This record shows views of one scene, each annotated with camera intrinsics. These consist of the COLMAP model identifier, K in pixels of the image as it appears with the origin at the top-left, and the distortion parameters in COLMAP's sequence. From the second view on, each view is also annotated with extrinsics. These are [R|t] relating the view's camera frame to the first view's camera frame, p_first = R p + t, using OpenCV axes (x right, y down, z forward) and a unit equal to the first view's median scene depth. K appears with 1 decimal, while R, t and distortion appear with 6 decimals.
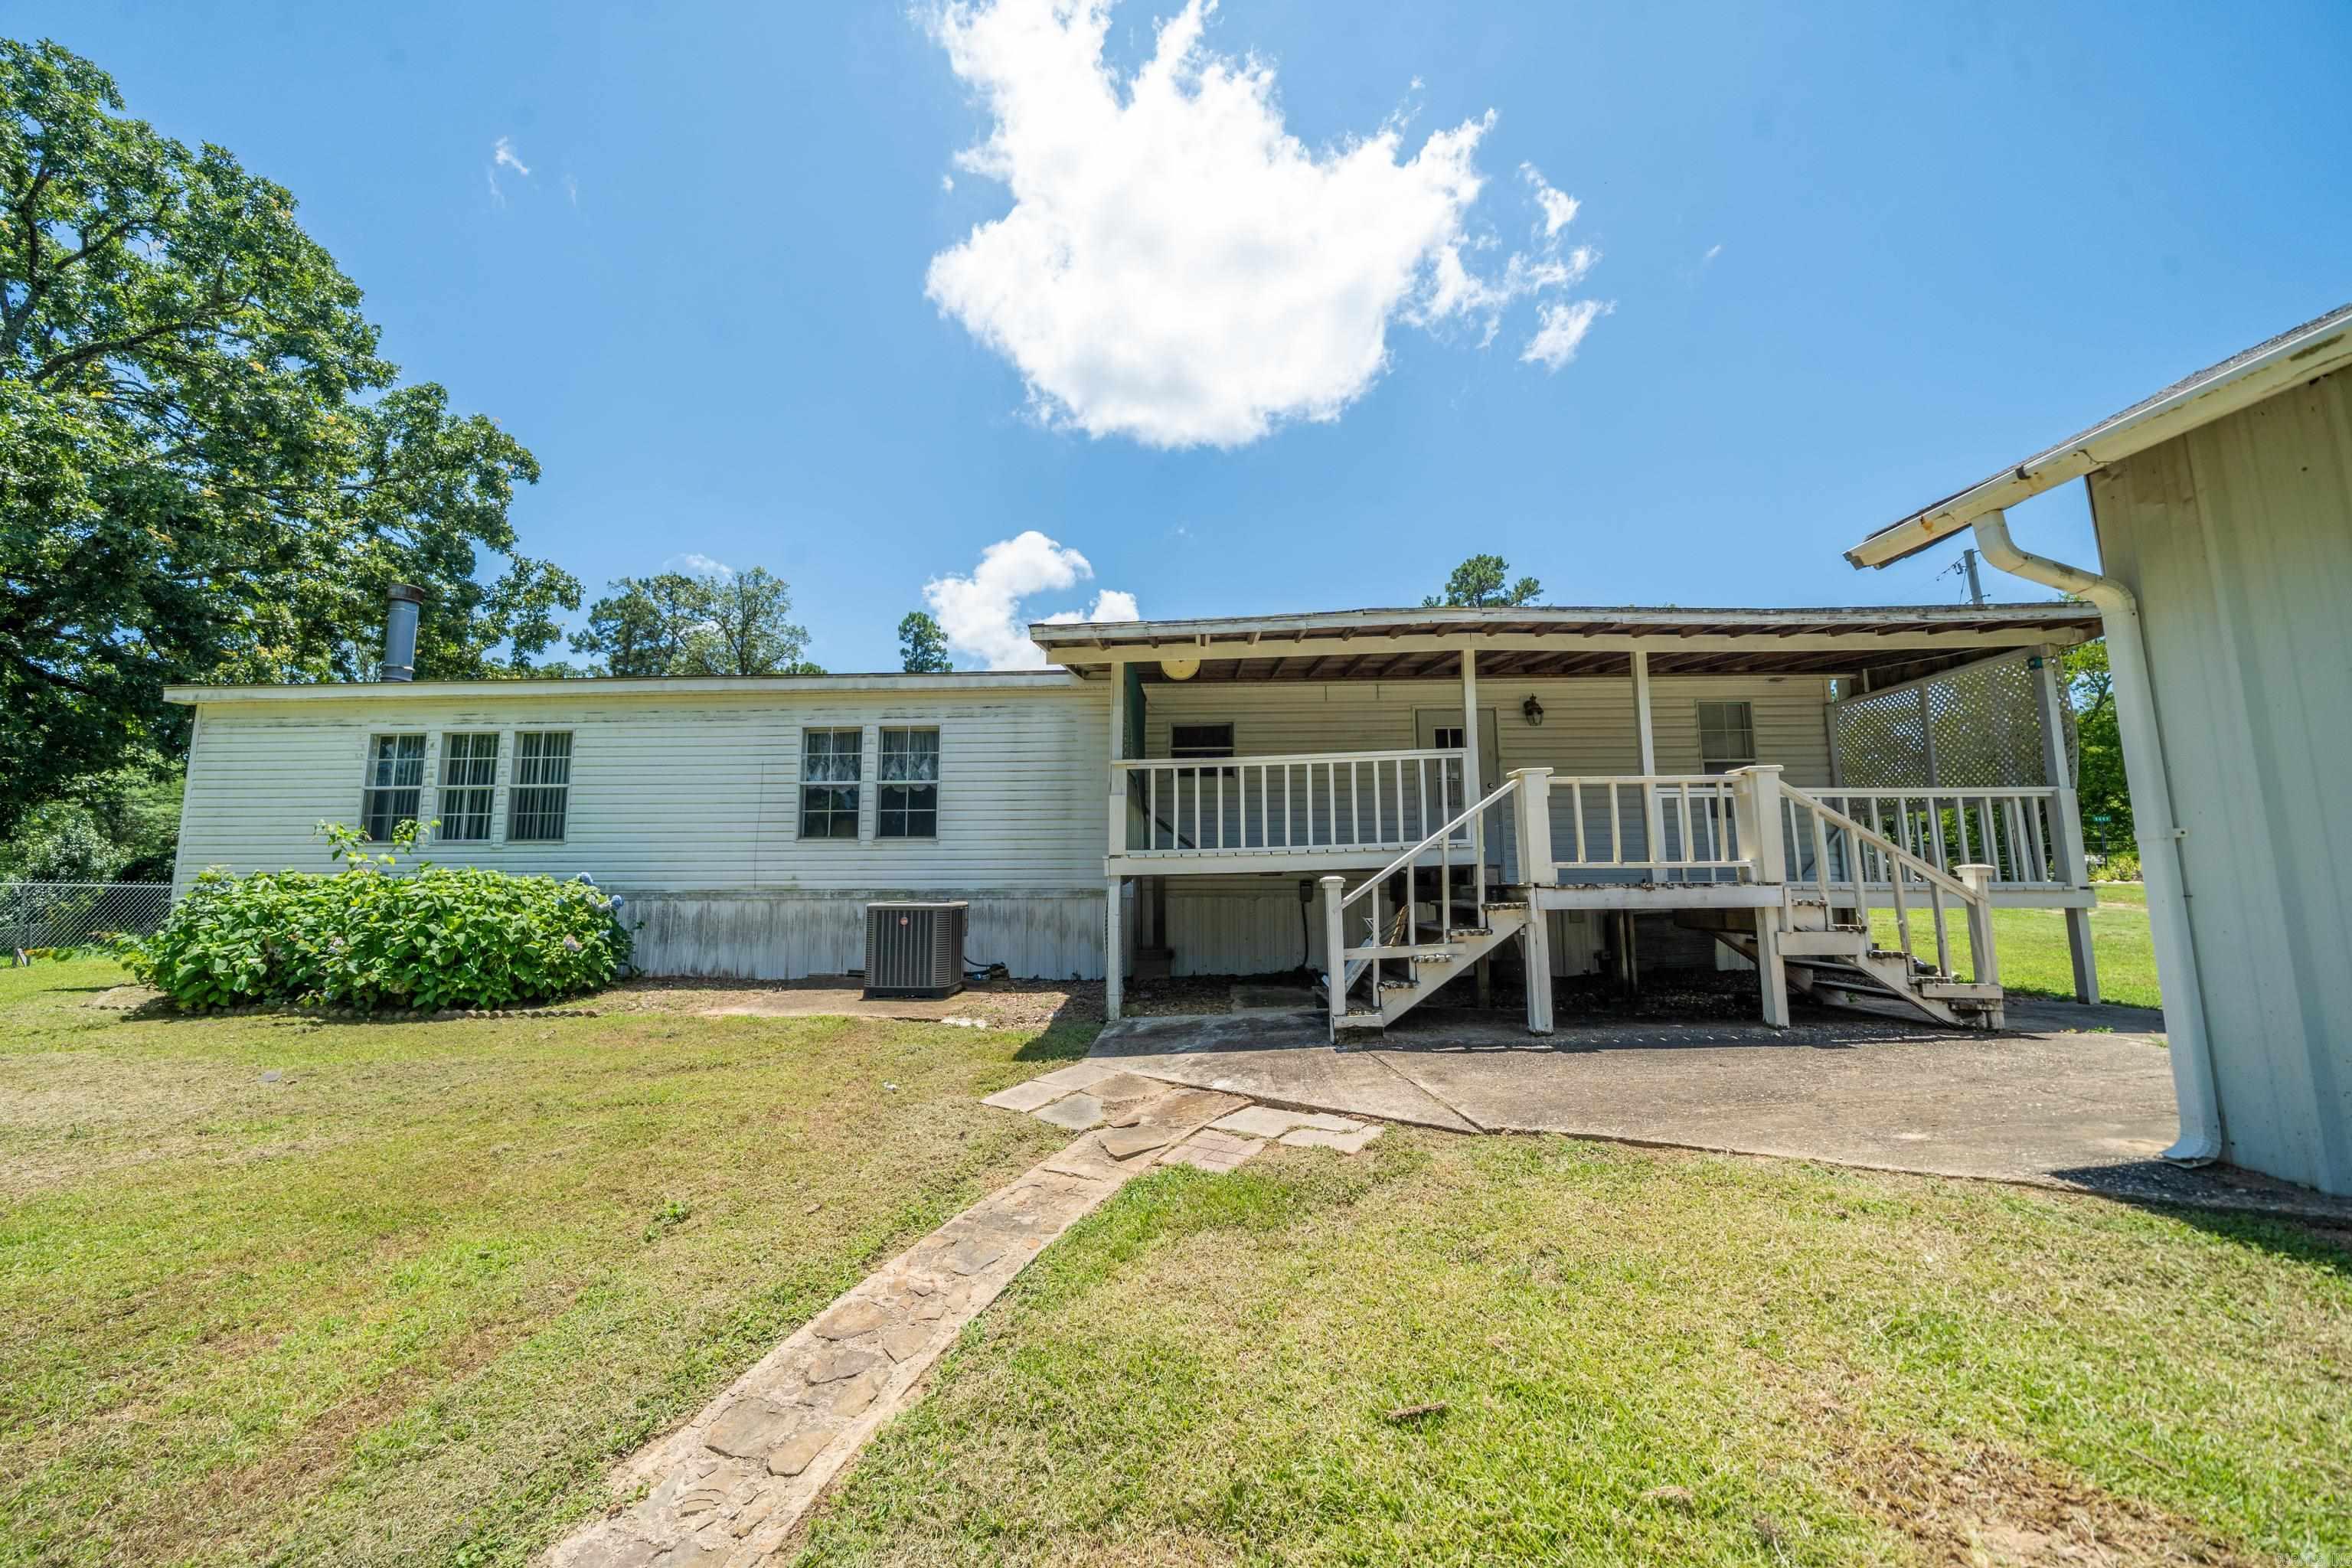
lens RADIAL K [[812.2, 0, 1161.9], [0, 812.2, 777.0], [0, 0, 1]] dist [-0.006210, -0.000106]
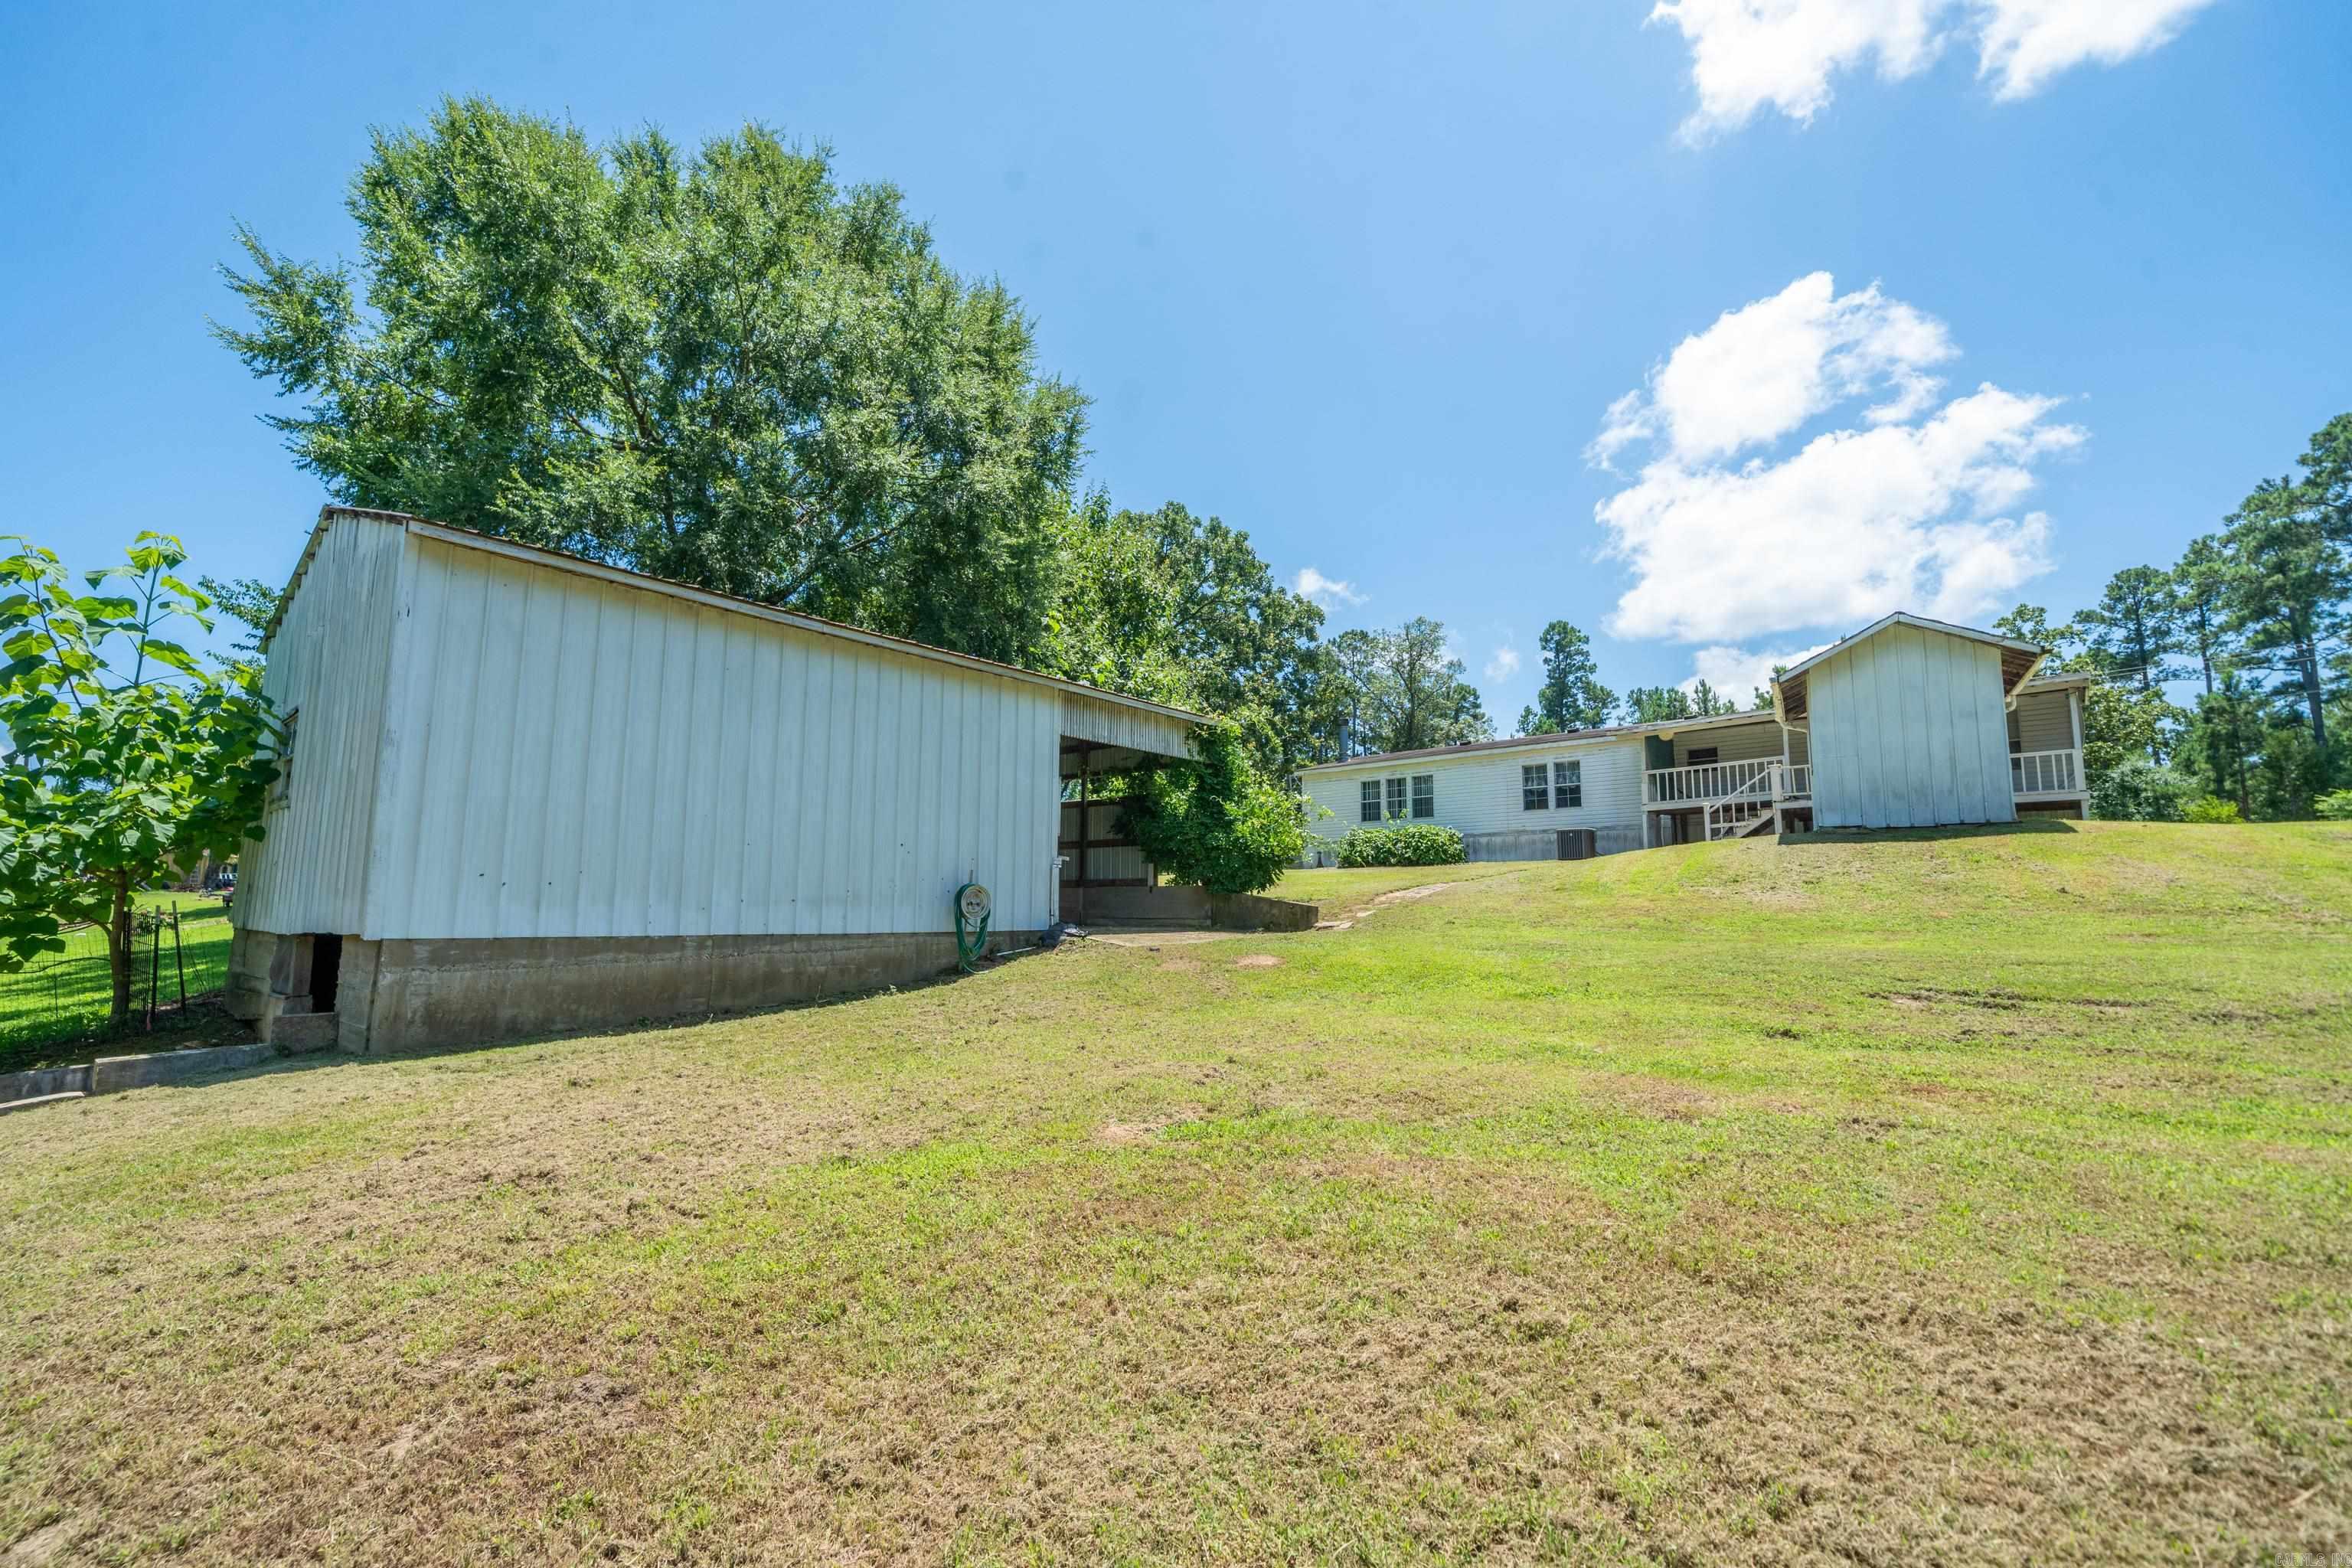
lens RADIAL K [[933.7, 0, 1179.0], [0, 933.7, 795.1], [0, 0, 1]] dist [-0.019396, 0.000148]
pose [[0.768199, -0.067522, -0.636640, 0.565962], [0.075532, 0.997036, -0.014605, -0.009487], [0.635739, -0.036867, 0.771023, -1.892347]]
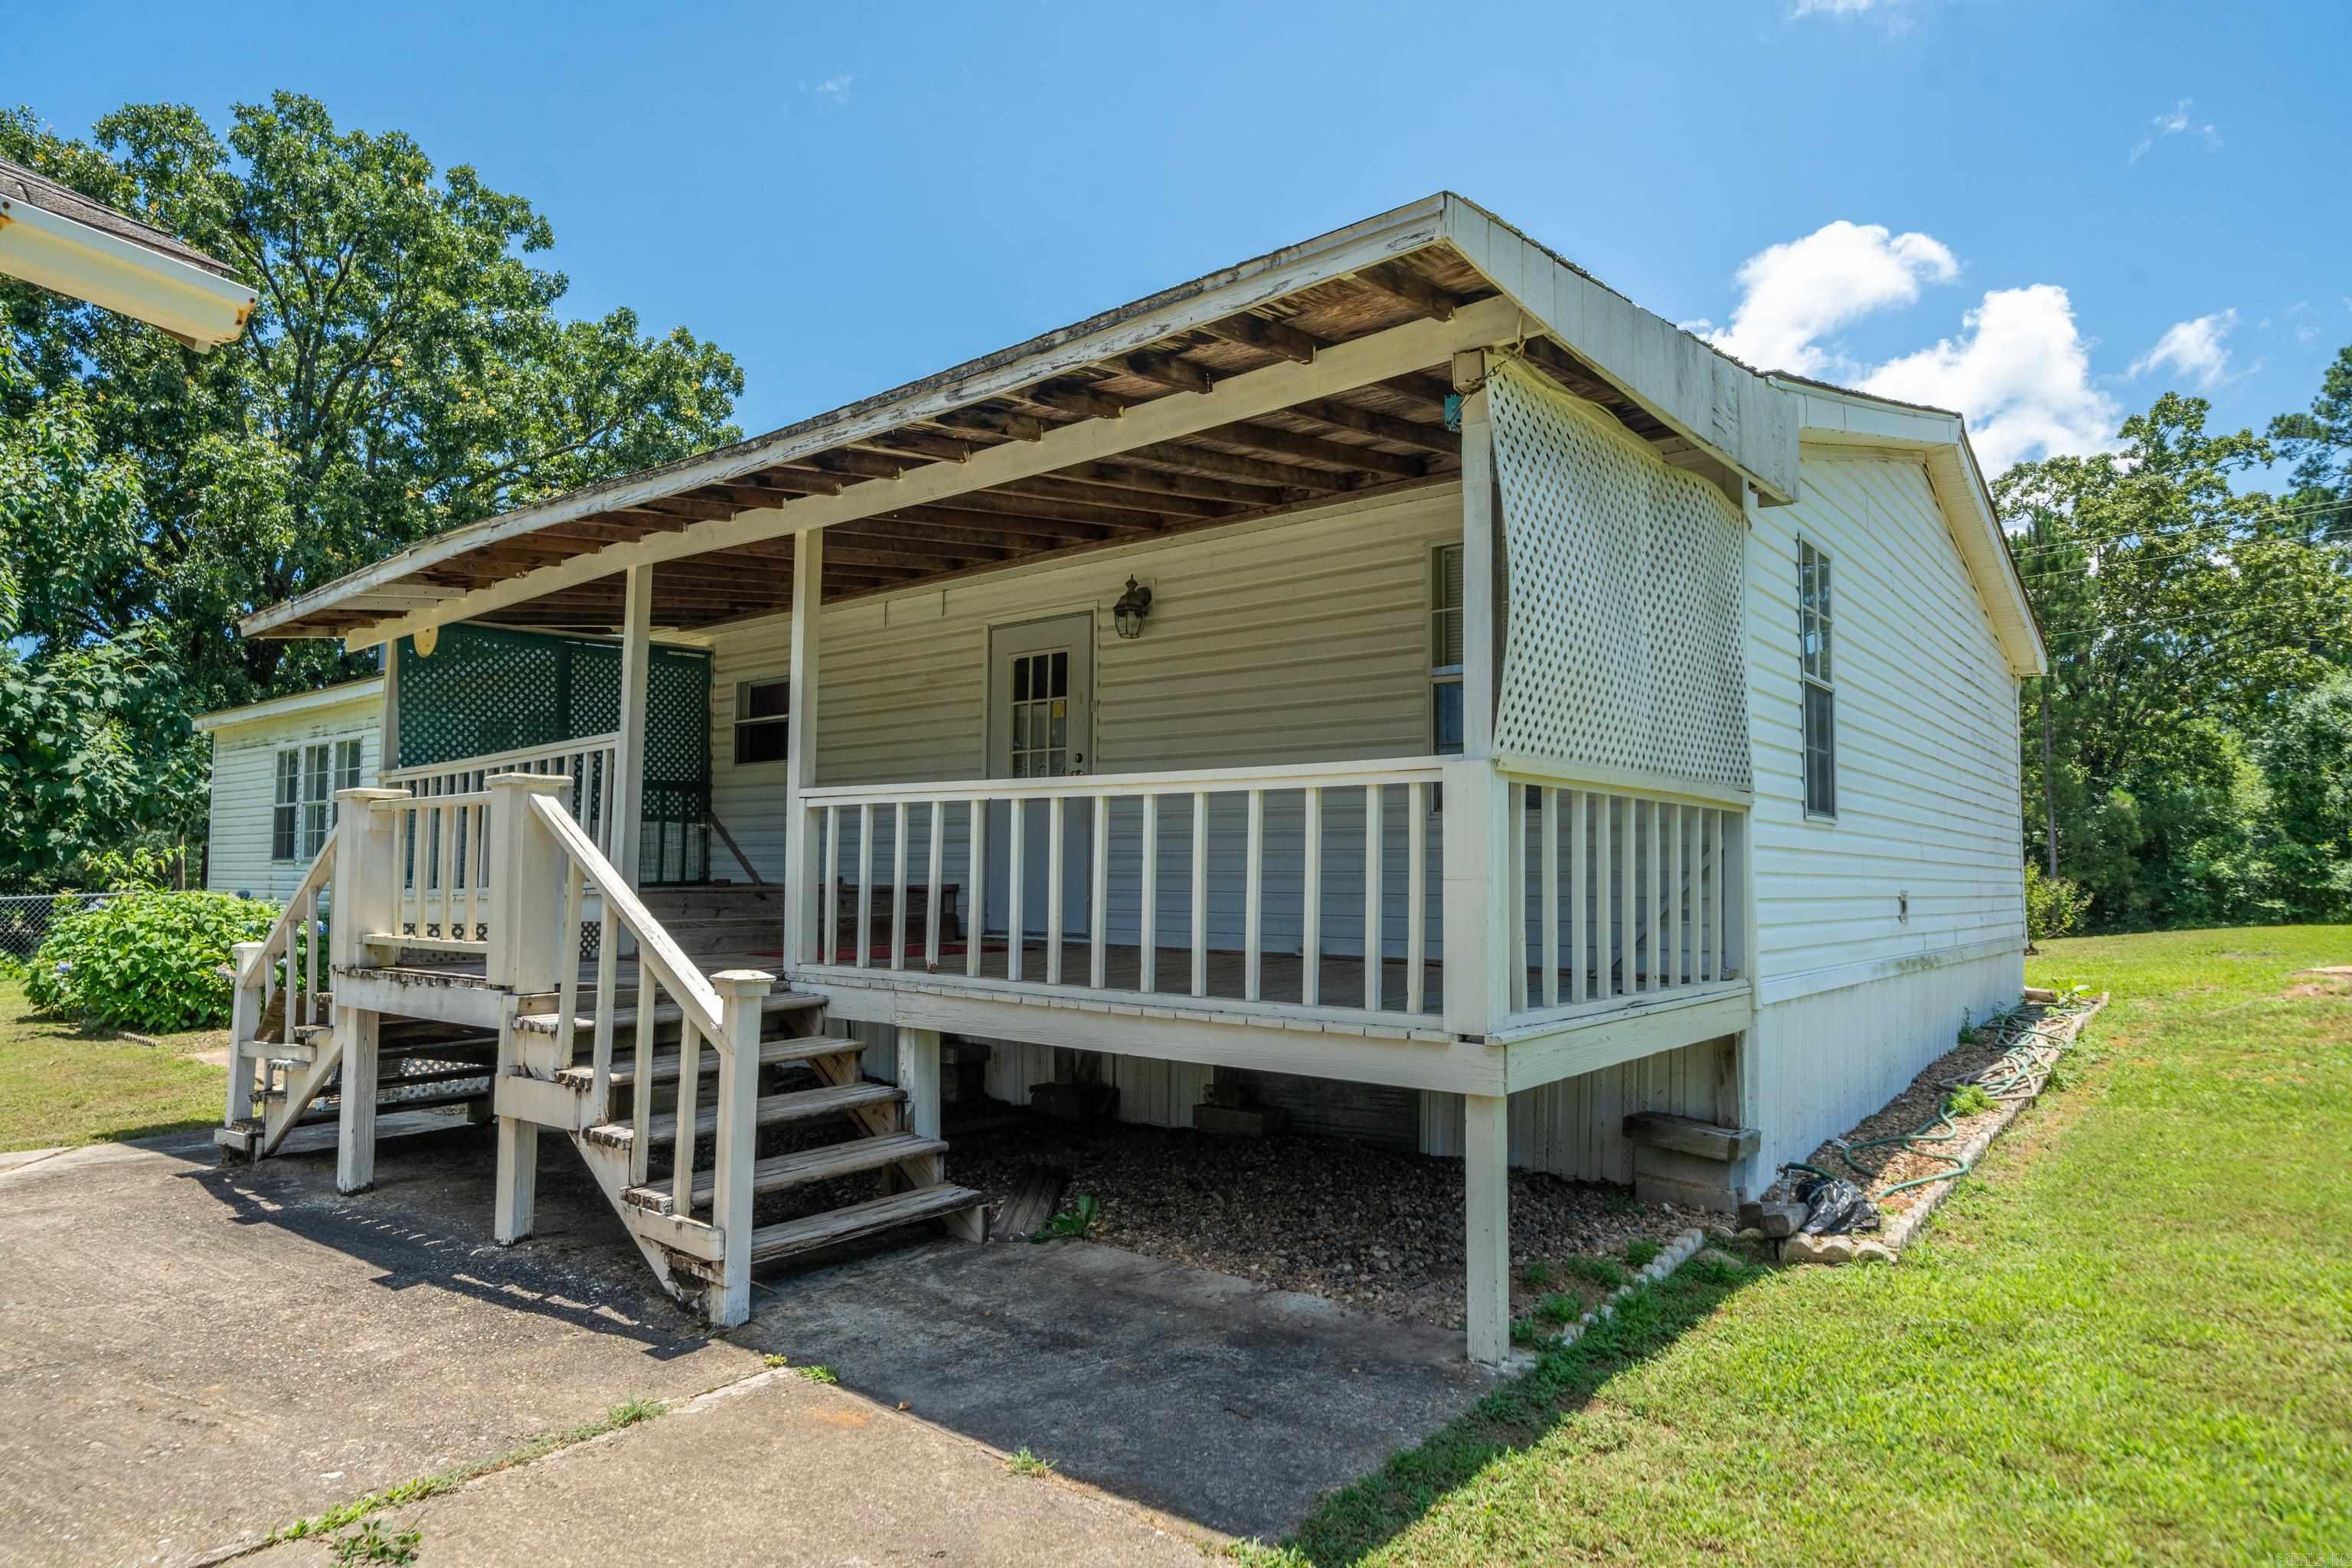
lens RADIAL K [[1345.5, 0, 1189.5], [0, 1345.5, 794.0], [0, 0, 1]] dist [-0.008085, 0.001463]
pose [[0.815426, -0.028555, -0.578156, 0.949100], [0.072881, 0.995899, 0.053604, -0.007789], [0.574254, -0.085847, 0.814163, 0.304296]]
